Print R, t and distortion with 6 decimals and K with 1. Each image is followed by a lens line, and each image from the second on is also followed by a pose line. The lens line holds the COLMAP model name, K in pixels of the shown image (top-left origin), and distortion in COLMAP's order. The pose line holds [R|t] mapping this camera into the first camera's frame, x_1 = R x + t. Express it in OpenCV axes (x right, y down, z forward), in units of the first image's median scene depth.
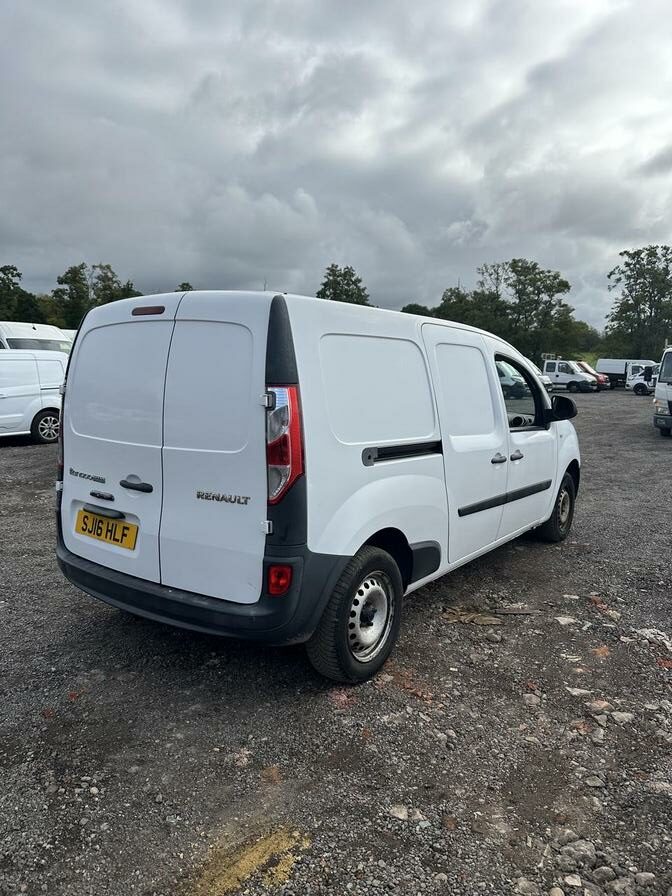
lens RADIAL K [[640.9, 0, 337.4], [0, 640.9, 459.3], [0, 0, 1]] dist [-0.005267, -0.006361]
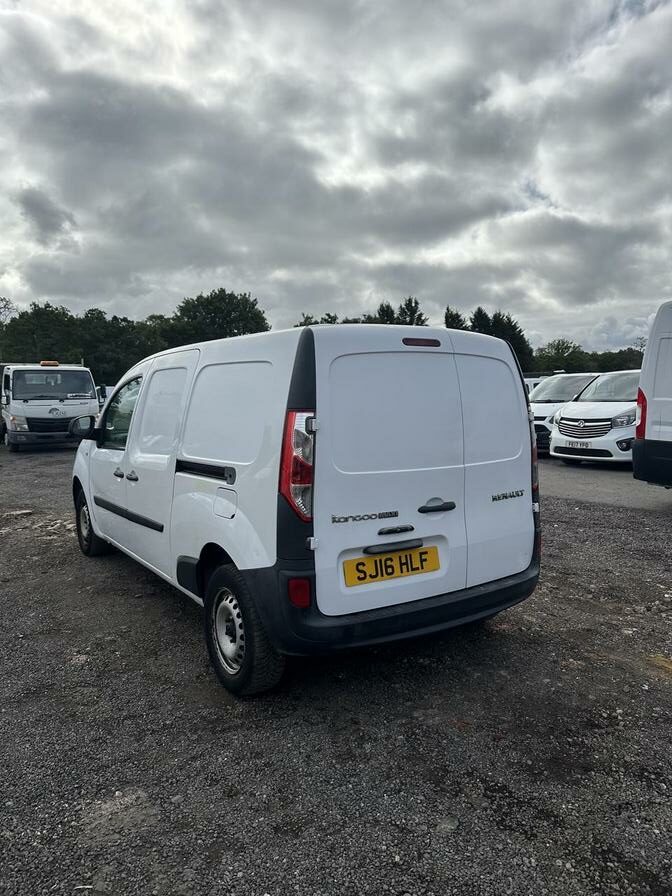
lens RADIAL K [[623.5, 0, 359.3], [0, 623.5, 445.2], [0, 0, 1]] dist [-0.014924, -0.003001]
pose [[0.329007, -0.084927, 0.940501, -0.131395], [0.124997, 0.991101, 0.045769, -0.012291], [-0.936018, 0.102502, 0.336695, 0.077036]]
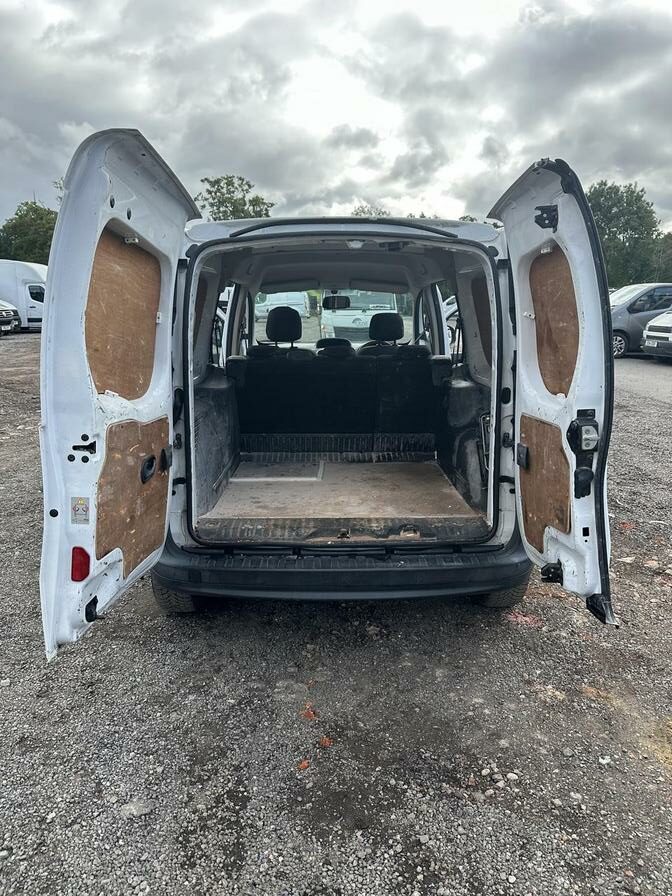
lens RADIAL K [[634.8, 0, 351.3], [0, 634.8, 466.0], [0, 0, 1]] dist [-0.000204, -0.002534]
pose [[0.795870, -0.158276, 0.584414, -0.078459], [0.085460, 0.984930, 0.150366, -0.006395], [-0.599407, -0.069727, 0.797402, 0.033080]]
